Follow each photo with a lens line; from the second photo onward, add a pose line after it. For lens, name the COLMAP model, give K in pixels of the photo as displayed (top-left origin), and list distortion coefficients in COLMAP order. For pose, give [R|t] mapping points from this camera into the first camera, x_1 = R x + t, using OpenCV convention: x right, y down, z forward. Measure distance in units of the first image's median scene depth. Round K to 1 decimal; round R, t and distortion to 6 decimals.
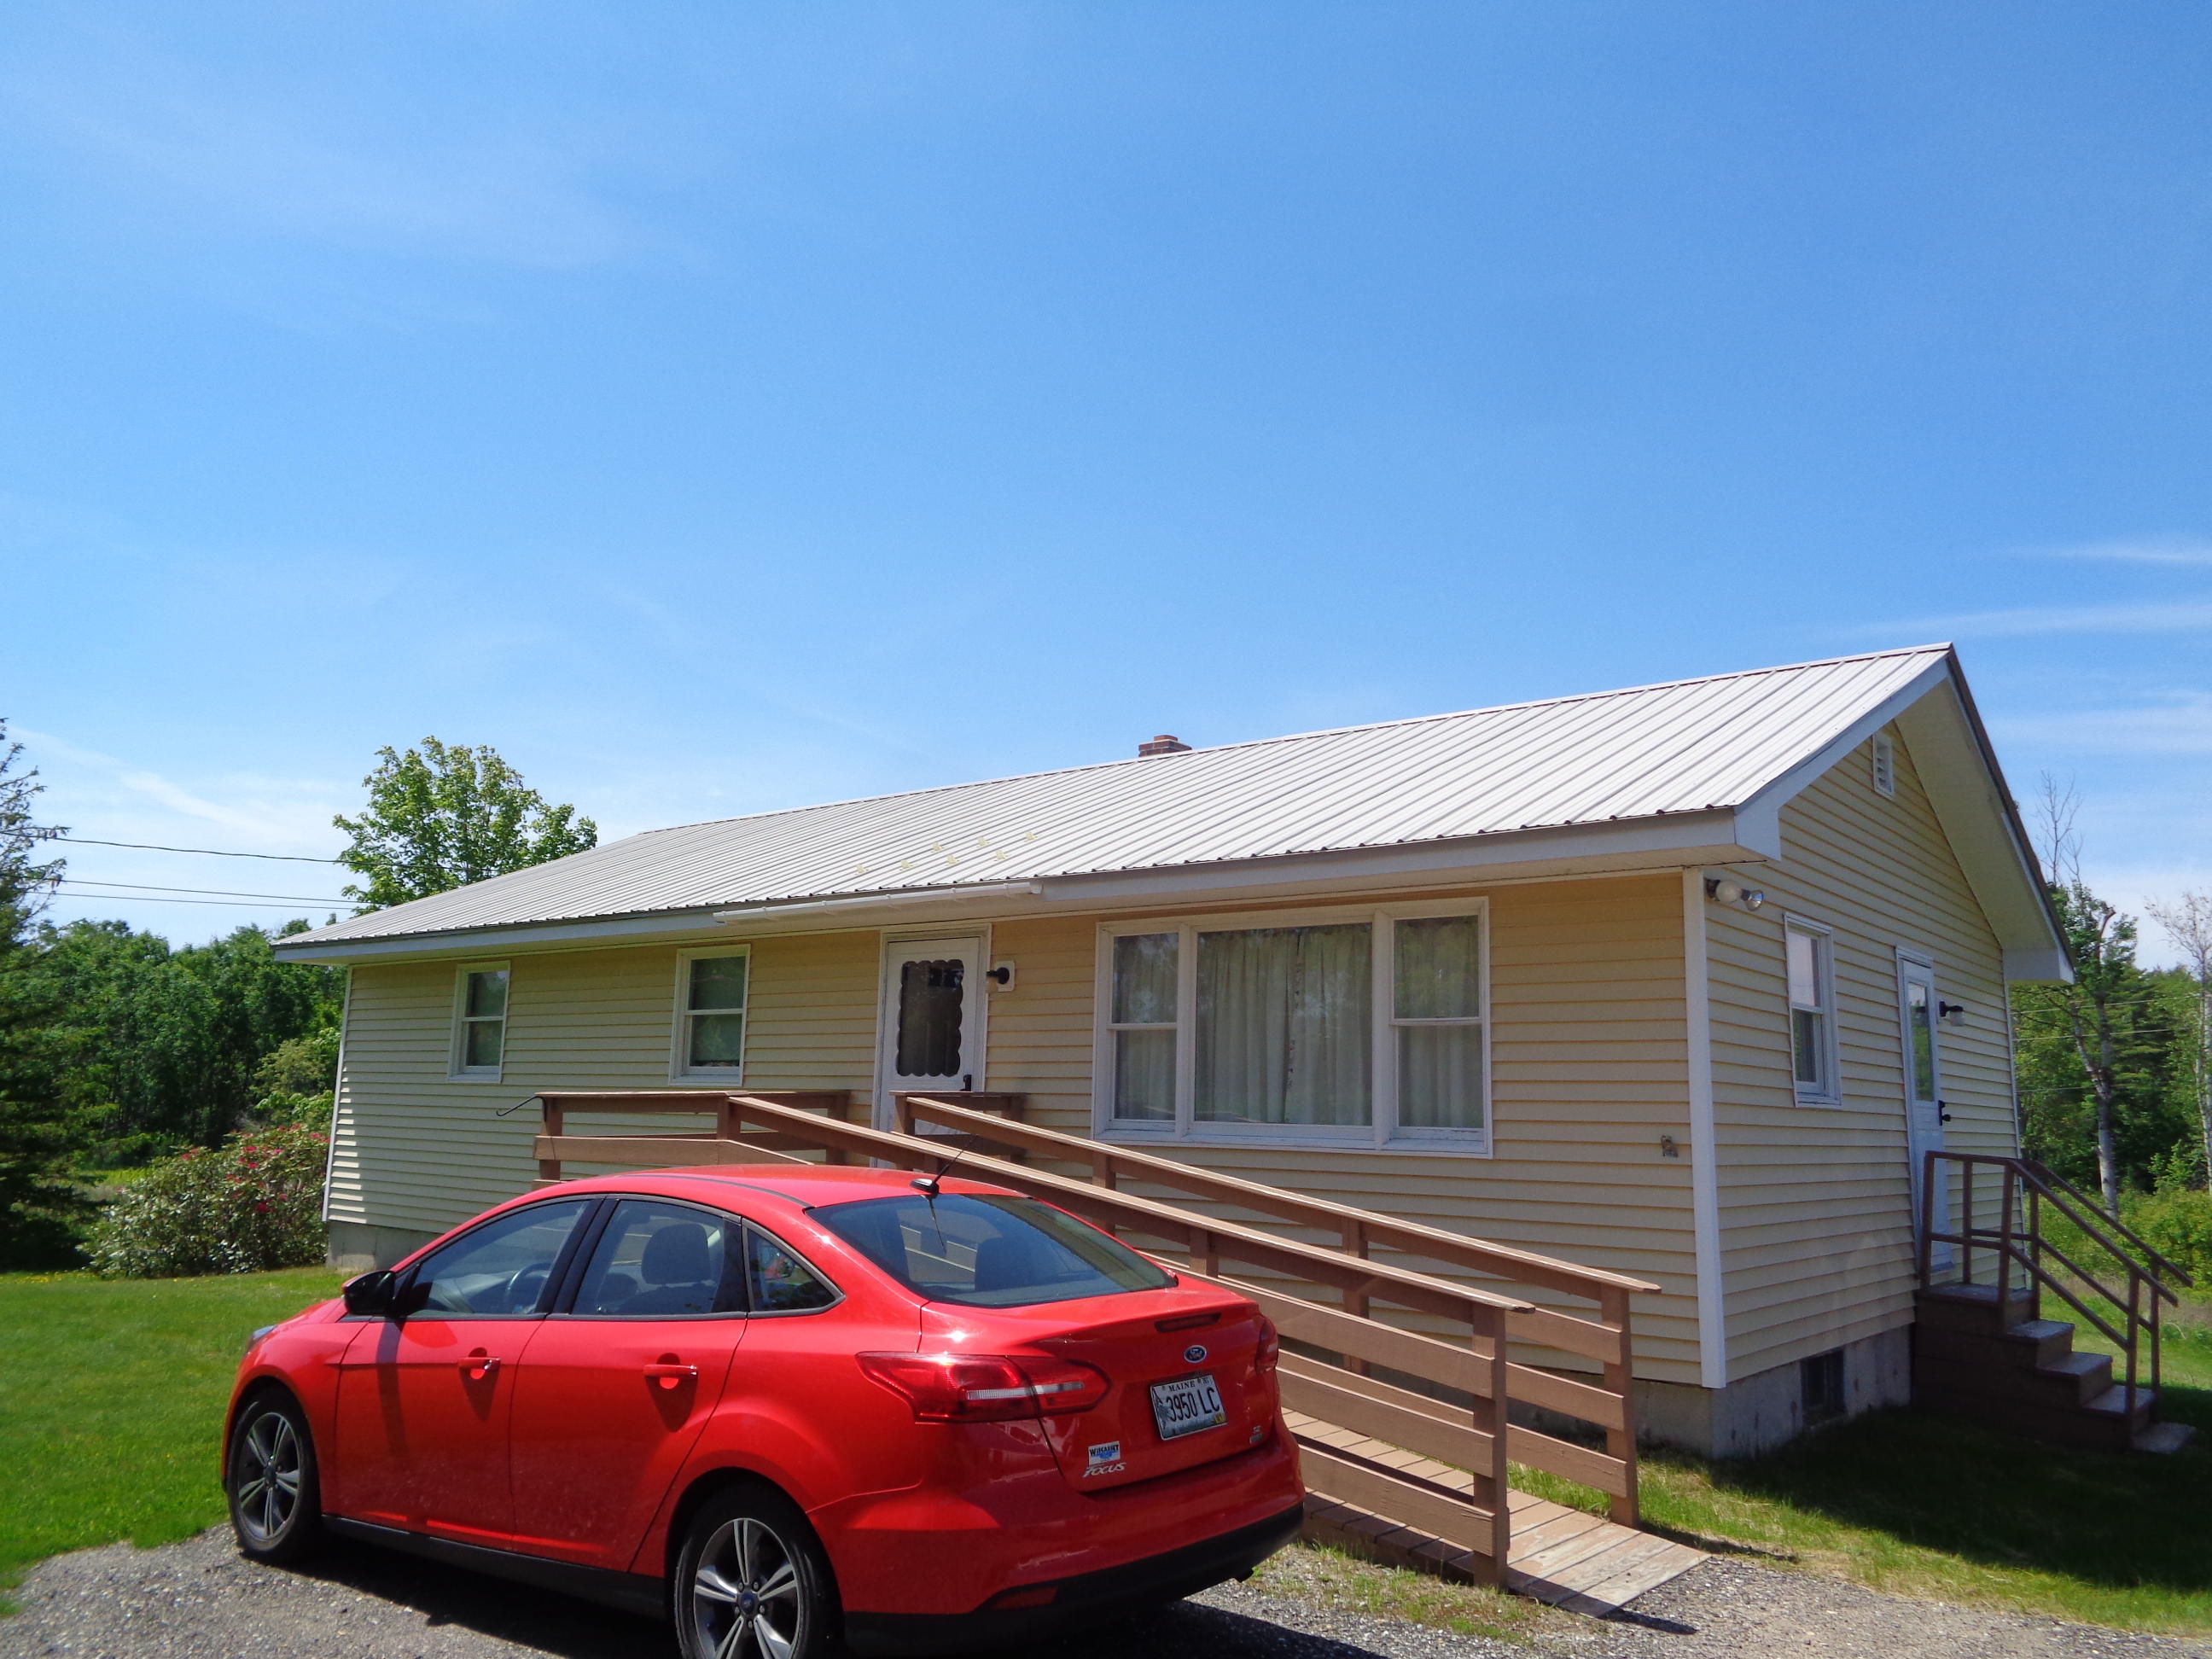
lens RADIAL K [[1646.7, 0, 1106.0], [0, 1646.7, 829.5], [0, 0, 1]] dist [0.000420, -0.003657]
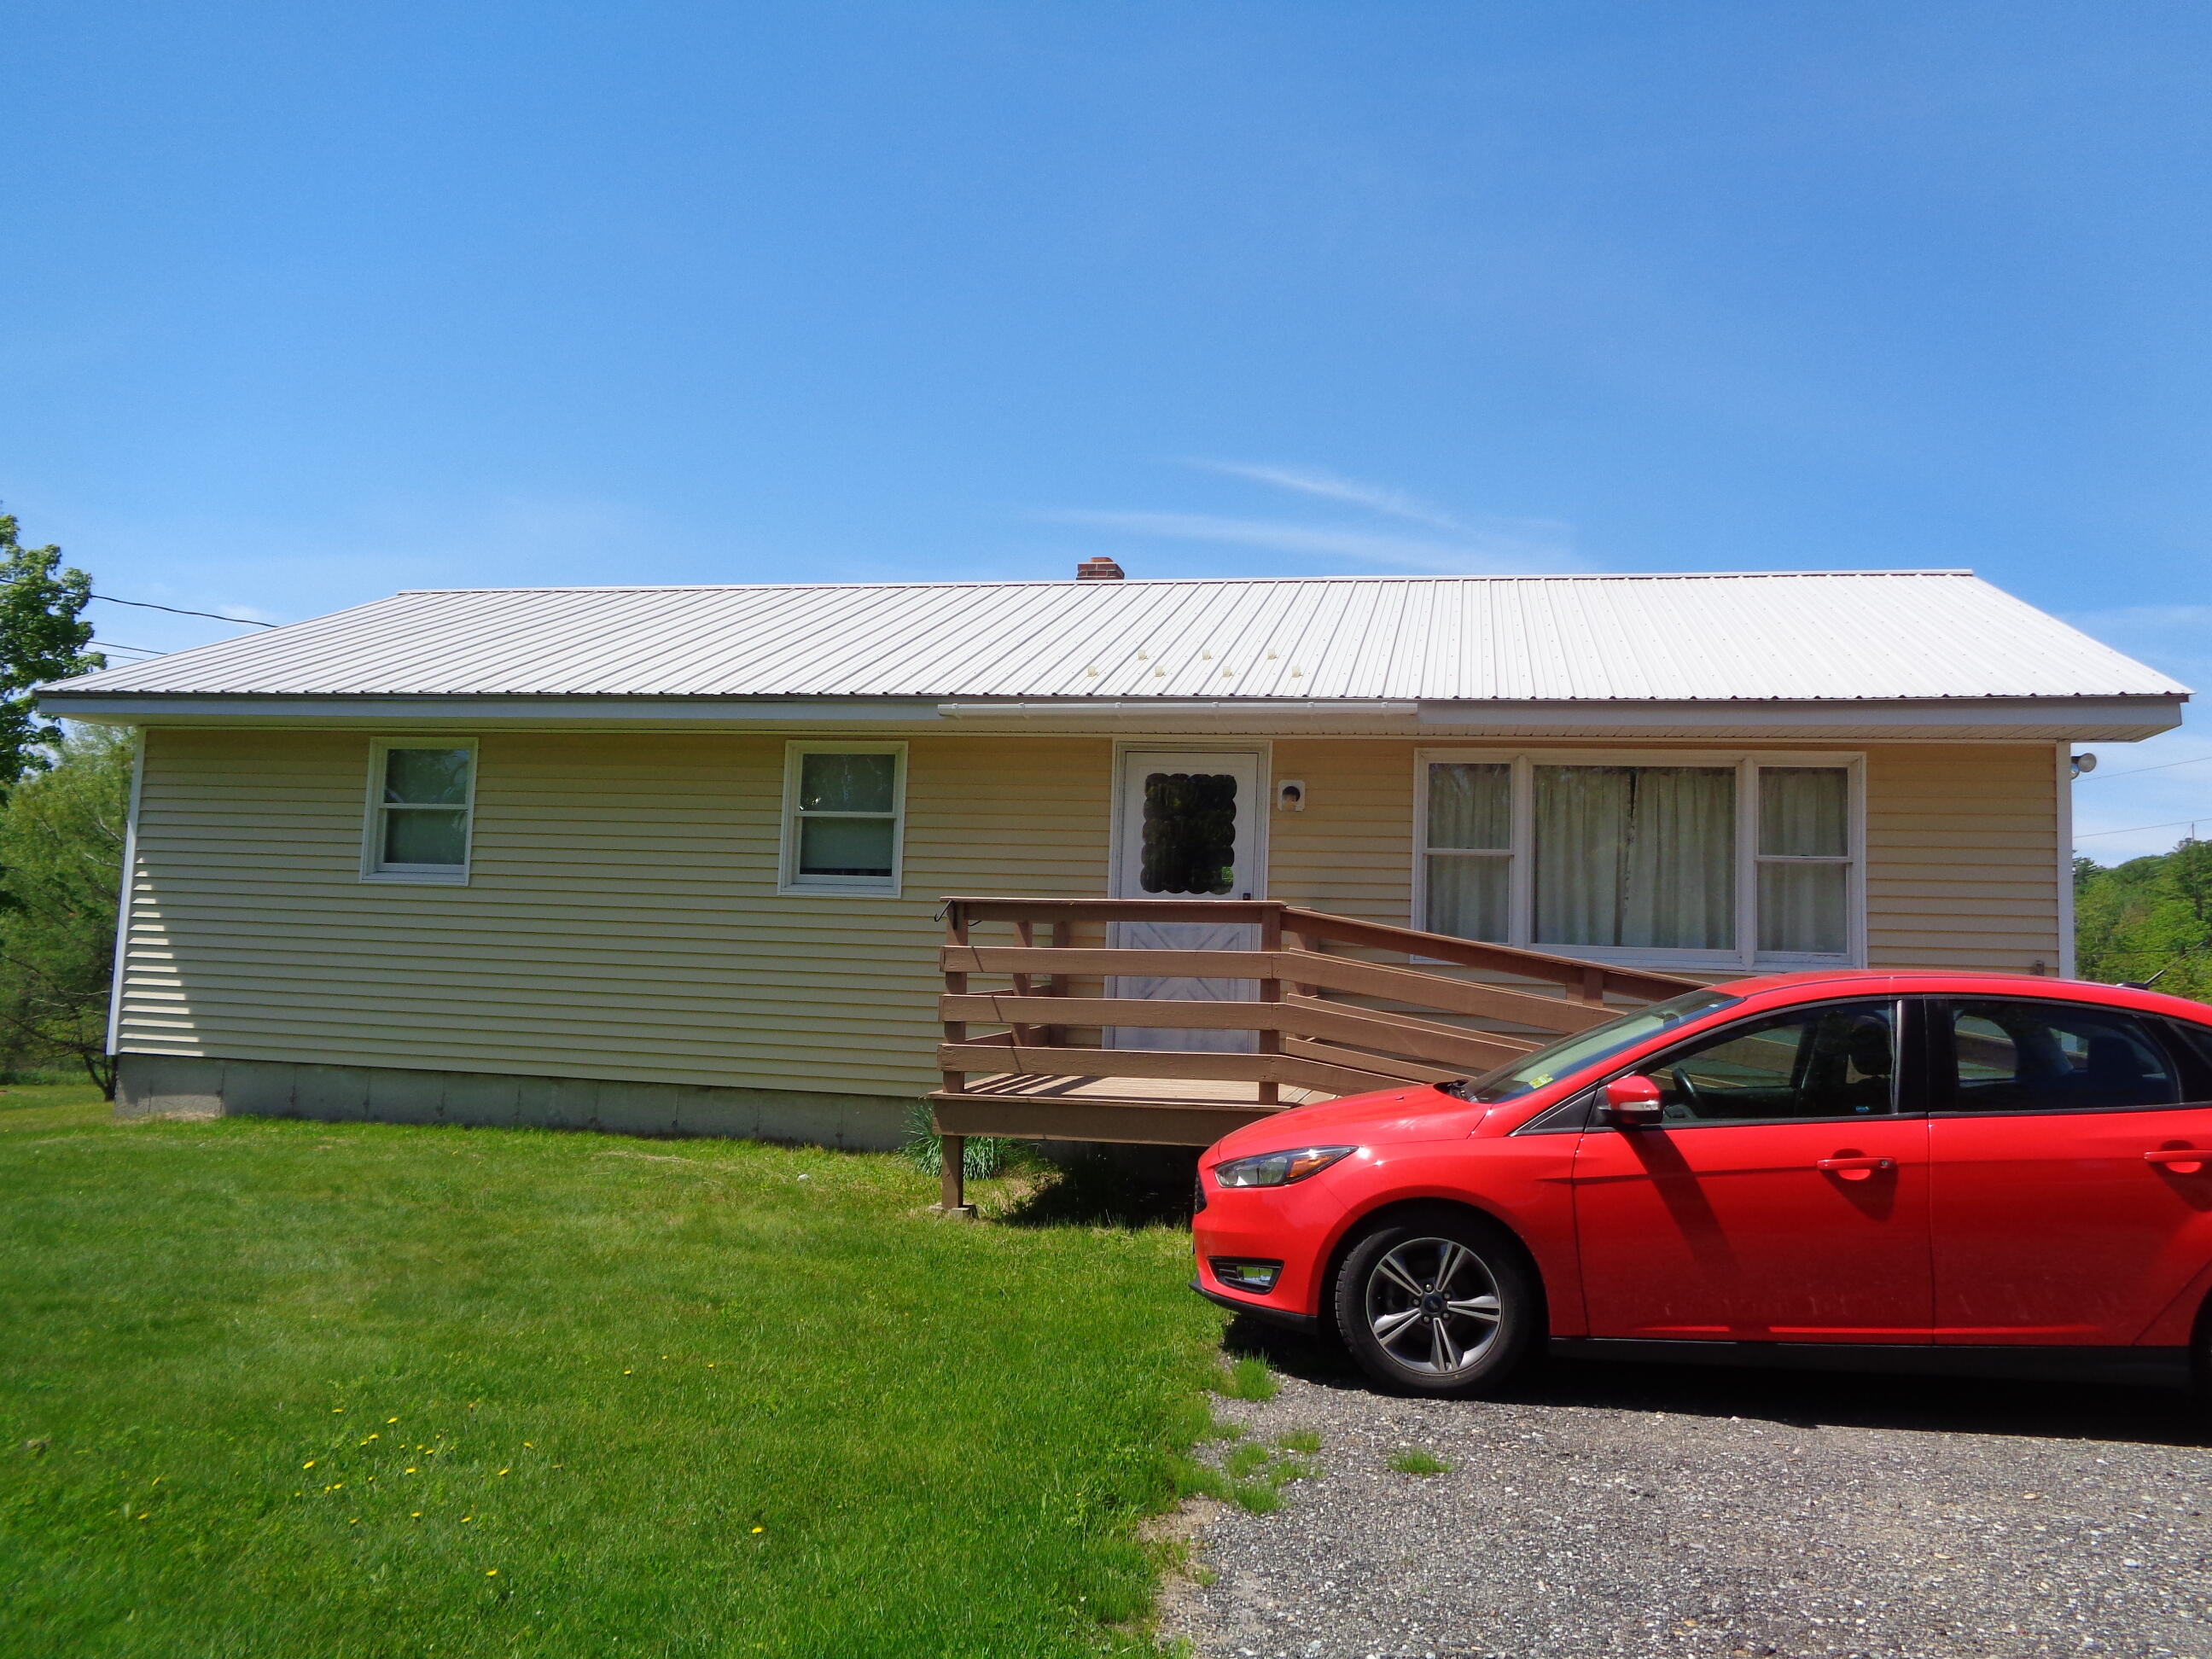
lens RADIAL K [[1646.7, 0, 1106.0], [0, 1646.7, 829.5], [0, 0, 1]] dist [0.000420, -0.003657]
pose [[0.892969, 0.050817, 0.447241, -0.660938], [-0.093329, 0.992917, 0.073523, 0.052496], [-0.440337, -0.107394, 0.891387, 0.188102]]
